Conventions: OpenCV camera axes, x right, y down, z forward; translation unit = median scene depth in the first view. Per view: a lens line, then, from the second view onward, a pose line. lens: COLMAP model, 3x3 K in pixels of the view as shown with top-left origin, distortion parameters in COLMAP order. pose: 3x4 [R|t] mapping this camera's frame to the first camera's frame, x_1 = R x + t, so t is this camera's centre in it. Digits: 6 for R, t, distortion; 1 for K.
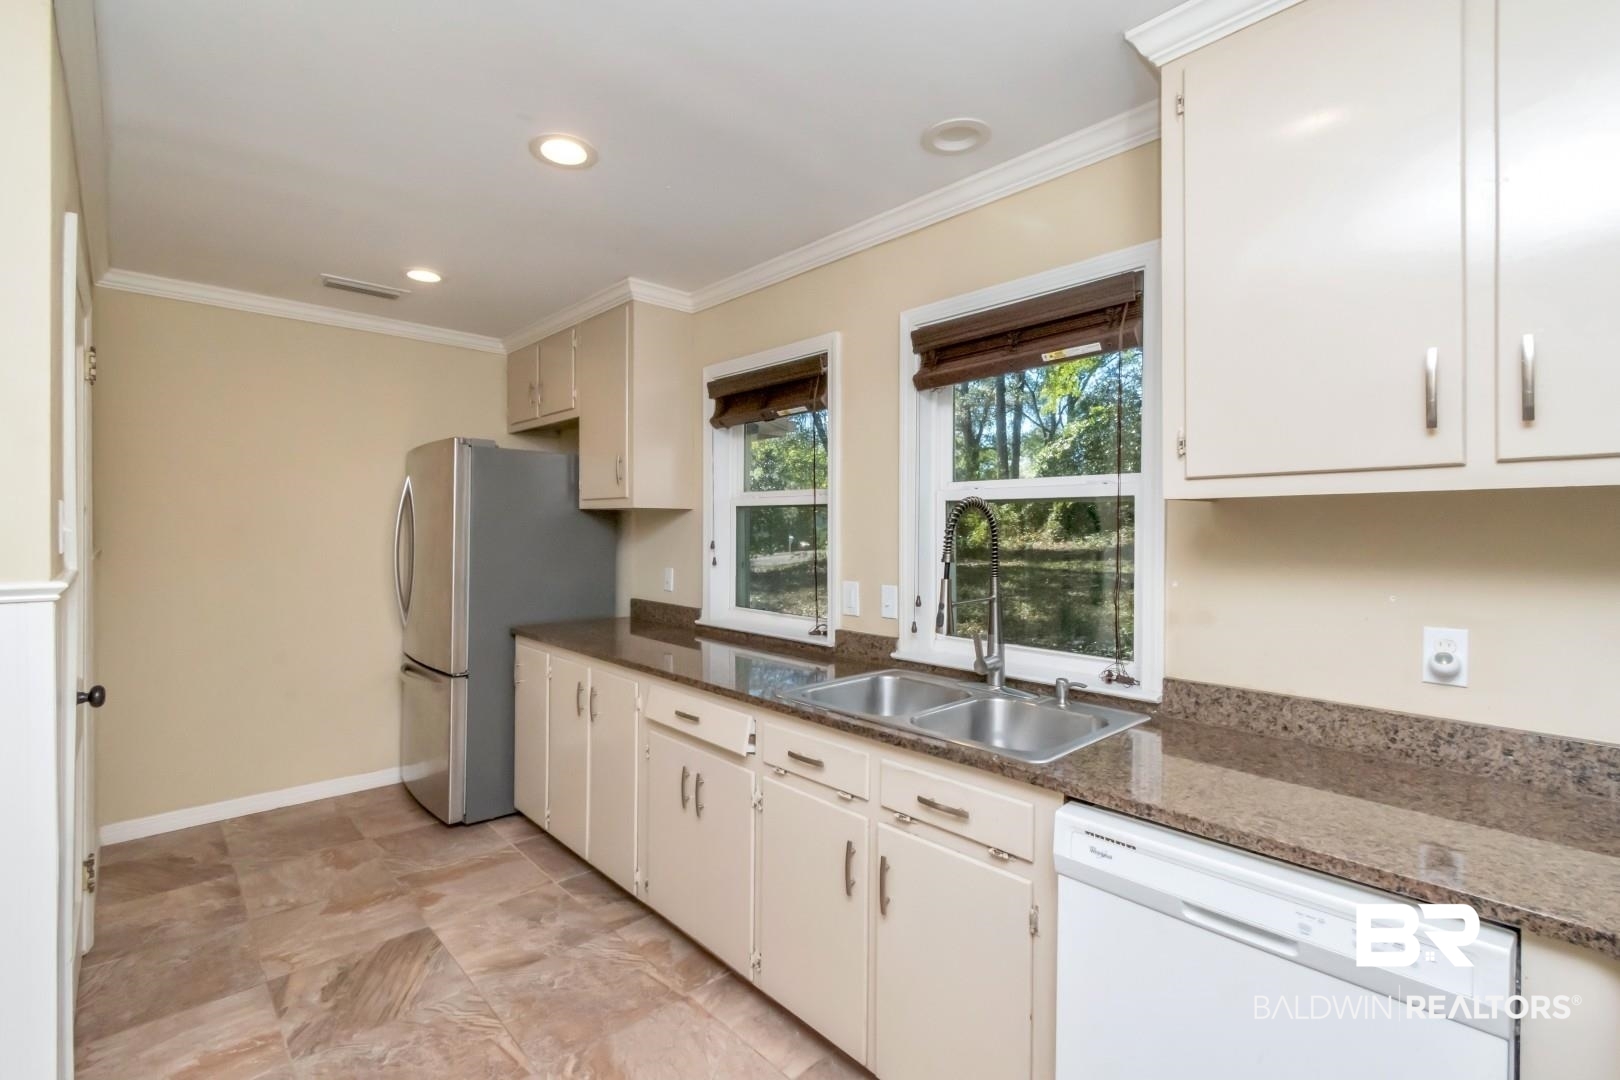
lens RADIAL K [[724.4, 0, 814.5], [0, 724.4, 528.4], [0, 0, 1]] dist [0.004082, -0.002505]
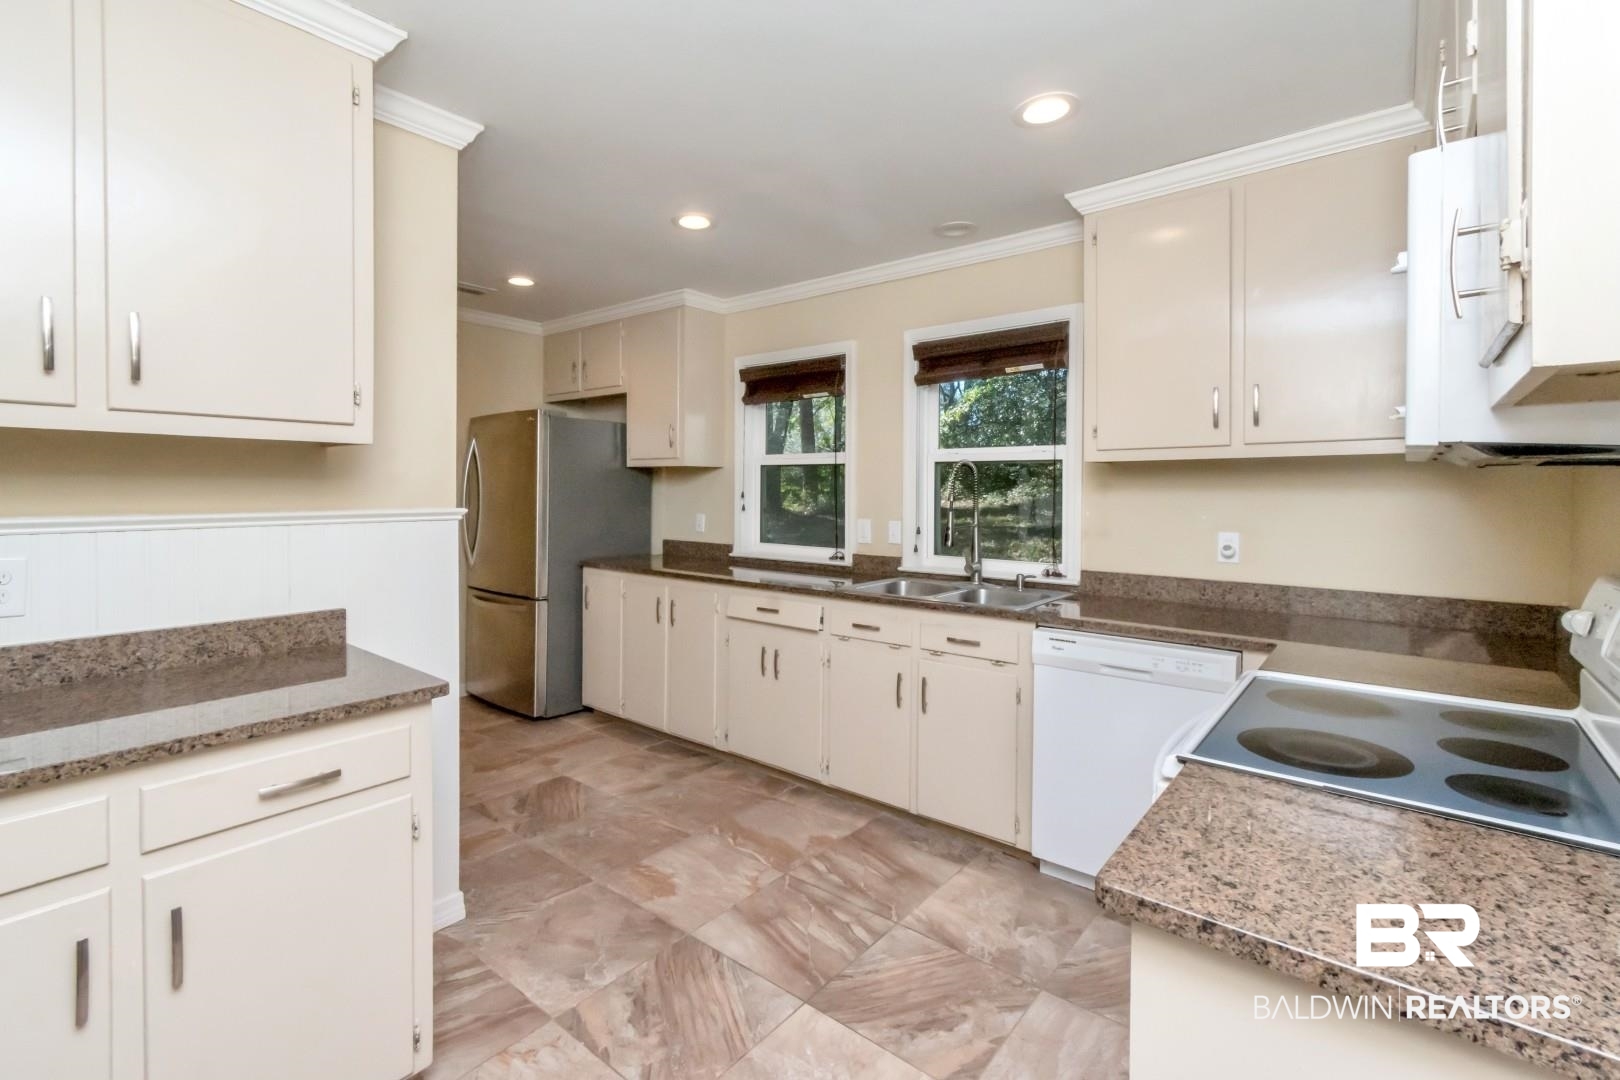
lens RADIAL K [[724.4, 0, 819.6], [0, 724.4, 490.8], [0, 0, 1]] dist [0.004082, -0.002505]
pose [[0.990114, -0.000501, 0.140265, -0.256285], [0.000094, 0.999996, 0.002906, 0.015880], [-0.140266, -0.002864, 0.990110, -0.414756]]
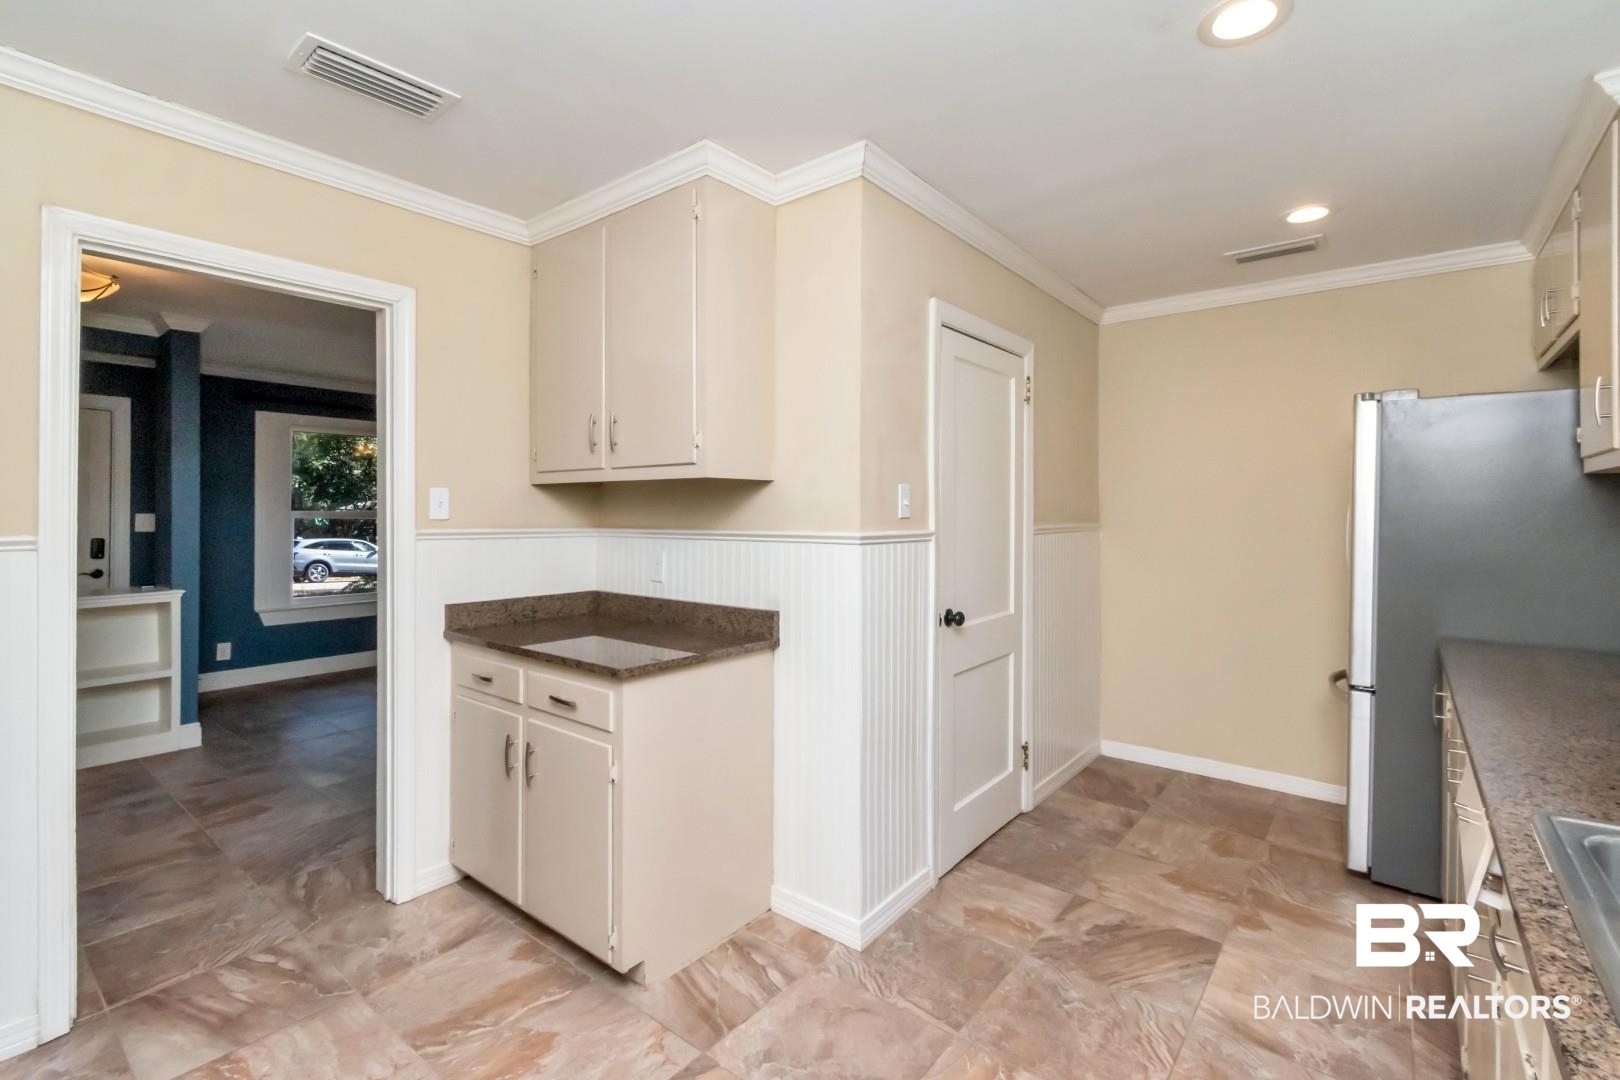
lens RADIAL K [[724.4, 0, 776.6], [0, 724.4, 515.3], [0, 0, 1]] dist [0.004082, -0.002505]
pose [[0.113298, -0.003169, -0.993556, 0.315141], [-0.006185, 0.999973, -0.003895, 0.022729], [0.993542, 0.006587, 0.113276, 0.351945]]
